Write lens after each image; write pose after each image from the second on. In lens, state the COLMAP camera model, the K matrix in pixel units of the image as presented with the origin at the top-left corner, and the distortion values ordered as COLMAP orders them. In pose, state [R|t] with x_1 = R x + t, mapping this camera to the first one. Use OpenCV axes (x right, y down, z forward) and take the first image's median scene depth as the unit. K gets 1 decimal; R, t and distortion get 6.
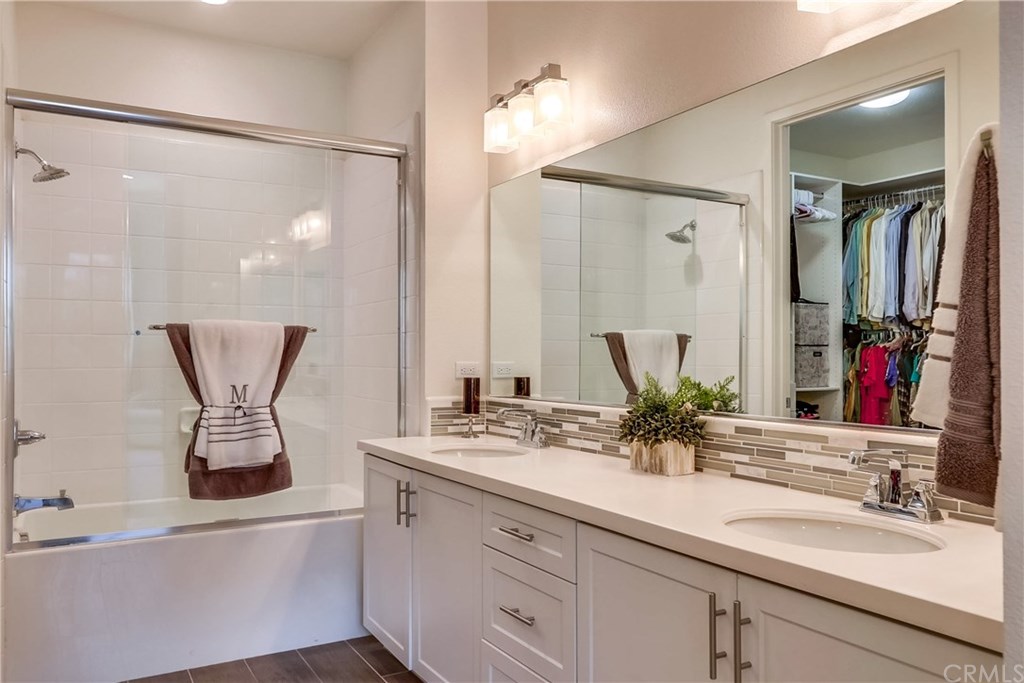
lens RADIAL K [[790.5, 0, 512.0], [0, 790.5, 341.5], [0, 0, 1]] dist [0.002582, 0.000668]
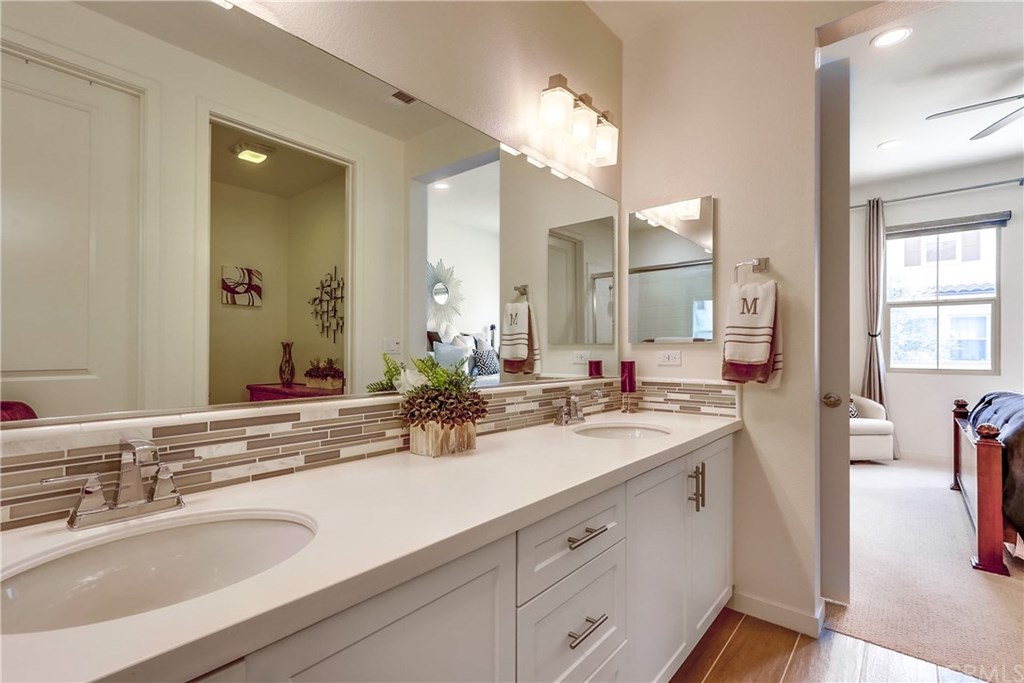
lens RADIAL K [[479.5, 0, 501.2], [0, 479.5, 348.0], [0, 0, 1]] dist [0.003241, 0.001126]
pose [[-0.332774, 0.008017, 0.942972, -0.415254], [-0.018978, 0.999704, -0.015197, 0.041218], [-0.942815, -0.022953, -0.332524, 1.143776]]
